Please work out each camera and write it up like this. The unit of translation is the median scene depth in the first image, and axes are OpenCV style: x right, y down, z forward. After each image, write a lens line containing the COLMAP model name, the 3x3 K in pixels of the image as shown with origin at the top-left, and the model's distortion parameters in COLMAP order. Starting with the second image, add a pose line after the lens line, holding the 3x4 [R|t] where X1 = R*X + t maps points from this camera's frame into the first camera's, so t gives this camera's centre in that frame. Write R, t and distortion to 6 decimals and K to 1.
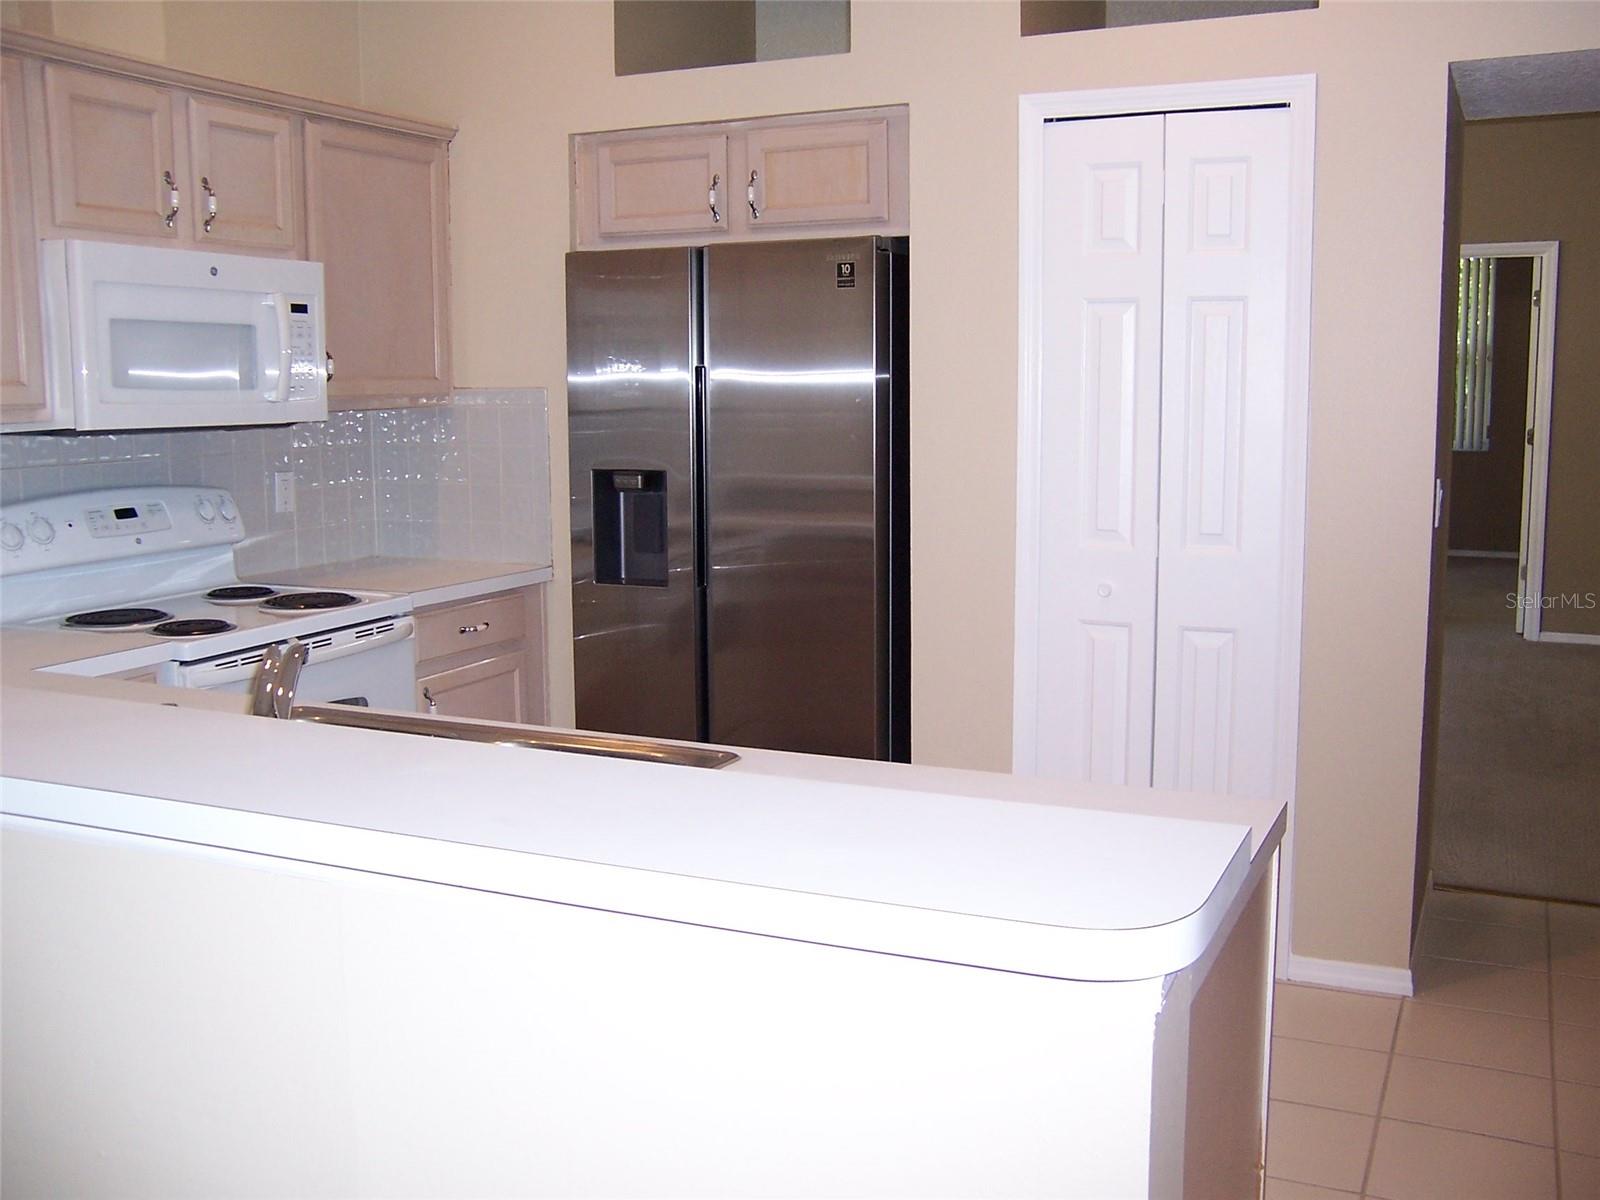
lens RADIAL K [[1570.4, 0, 801.5], [0, 1570.4, 591.1], [0, 0, 1]] dist [-0.113977, 0.131199]
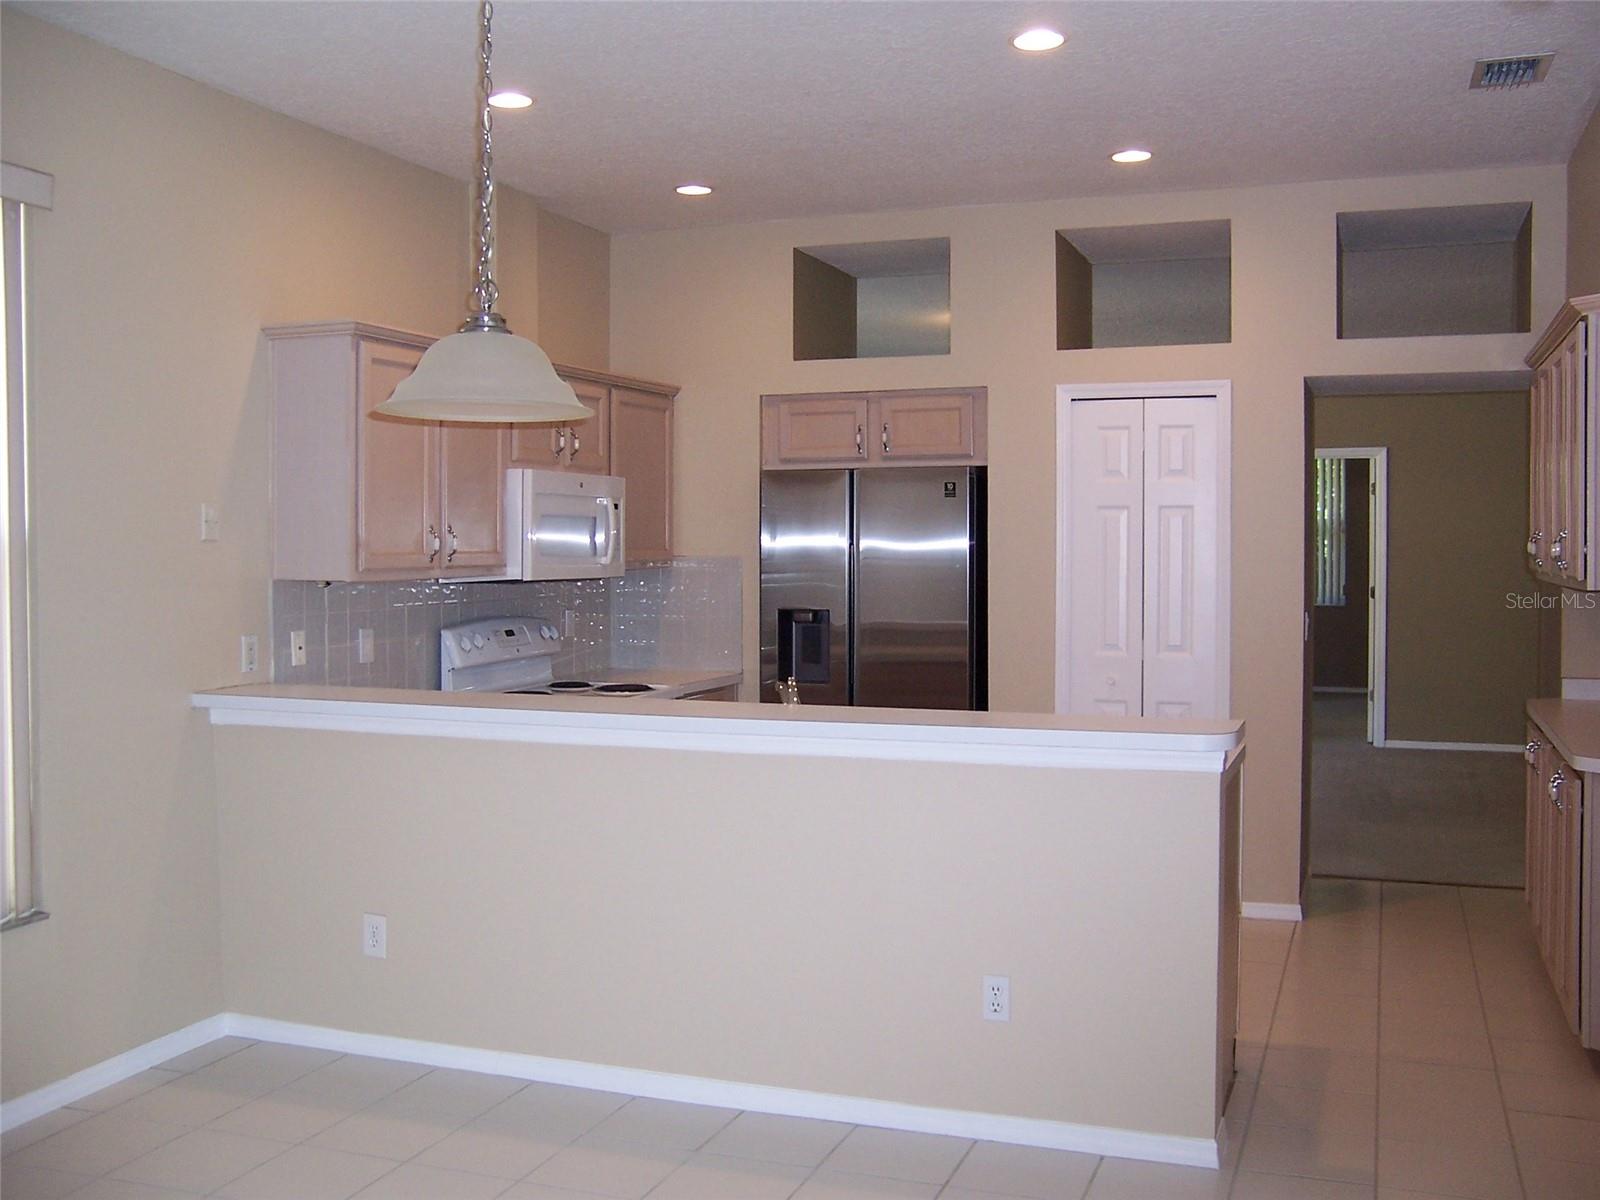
lens RADIAL K [[1536.7, 0, 805.7], [0, 1536.7, 591.4], [0, 0, 1]] dist [-0.148359, 0.194383]
pose [[0.997442, 0.003036, 0.071419, -0.220705], [0.004303, 0.994735, -0.102389, 0.062708], [-0.071353, 0.102434, 0.992177, -0.531446]]
